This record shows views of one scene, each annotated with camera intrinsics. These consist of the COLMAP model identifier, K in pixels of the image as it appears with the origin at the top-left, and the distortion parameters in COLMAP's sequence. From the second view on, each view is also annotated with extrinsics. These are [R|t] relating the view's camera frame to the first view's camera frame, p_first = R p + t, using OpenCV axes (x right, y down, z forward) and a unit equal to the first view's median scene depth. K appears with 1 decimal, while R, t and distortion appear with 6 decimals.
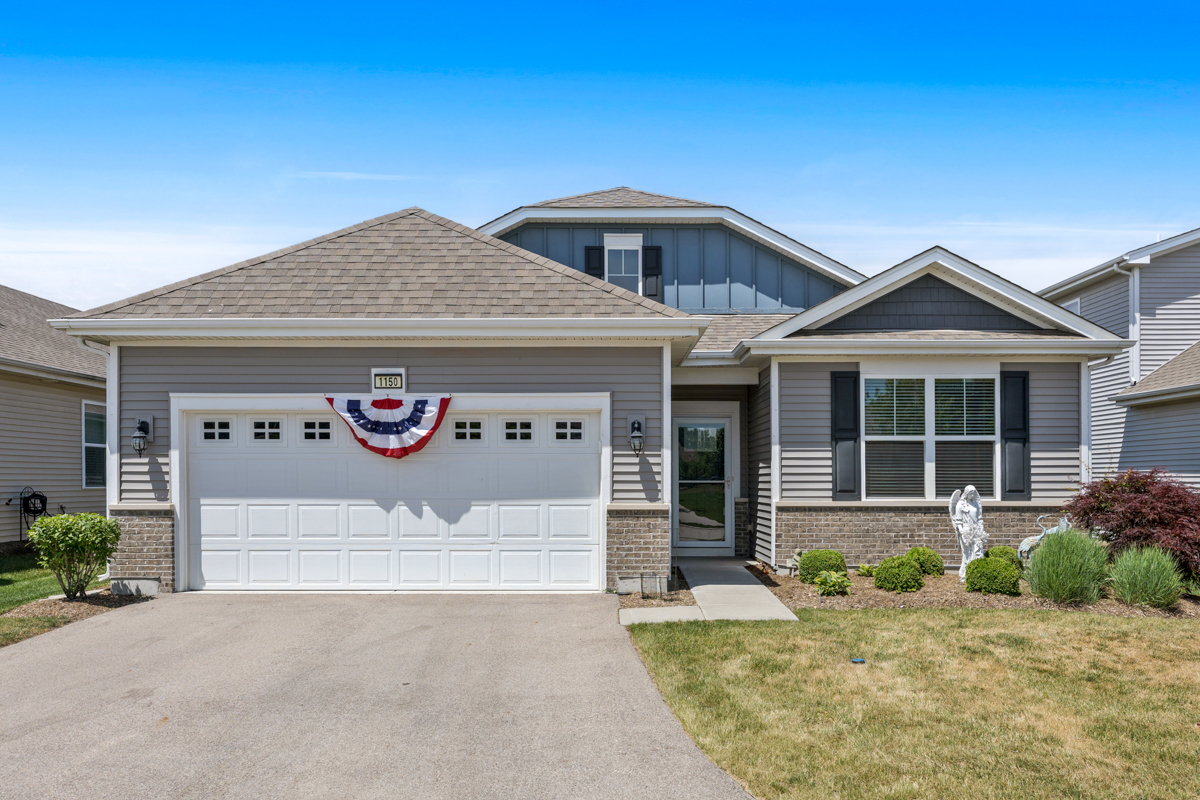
lens RADIAL K [[980.7, 0, 614.3], [0, 980.7, 484.3], [0, 0, 1]] dist [-0.007761, 0.007836]
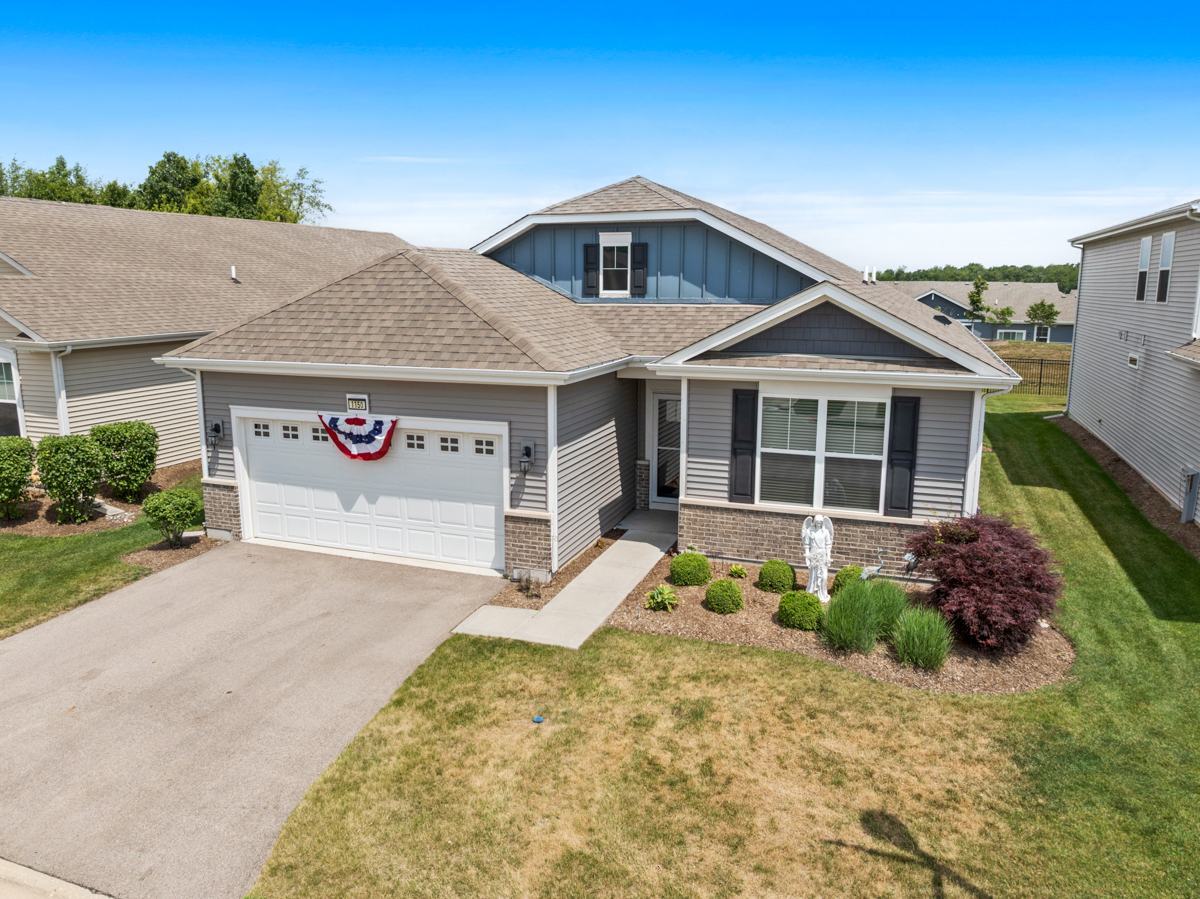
lens RADIAL K [[851.0, 0, 594.8], [0, 851.0, 441.3], [0, 0, 1]] dist [-0.048337, -0.002015]
pose [[0.936869, 0.066121, -0.343372, 0.414226], [-0.003637, 0.983749, 0.179511, -0.232201], [0.349661, -0.166929, 0.921885, 0.038650]]
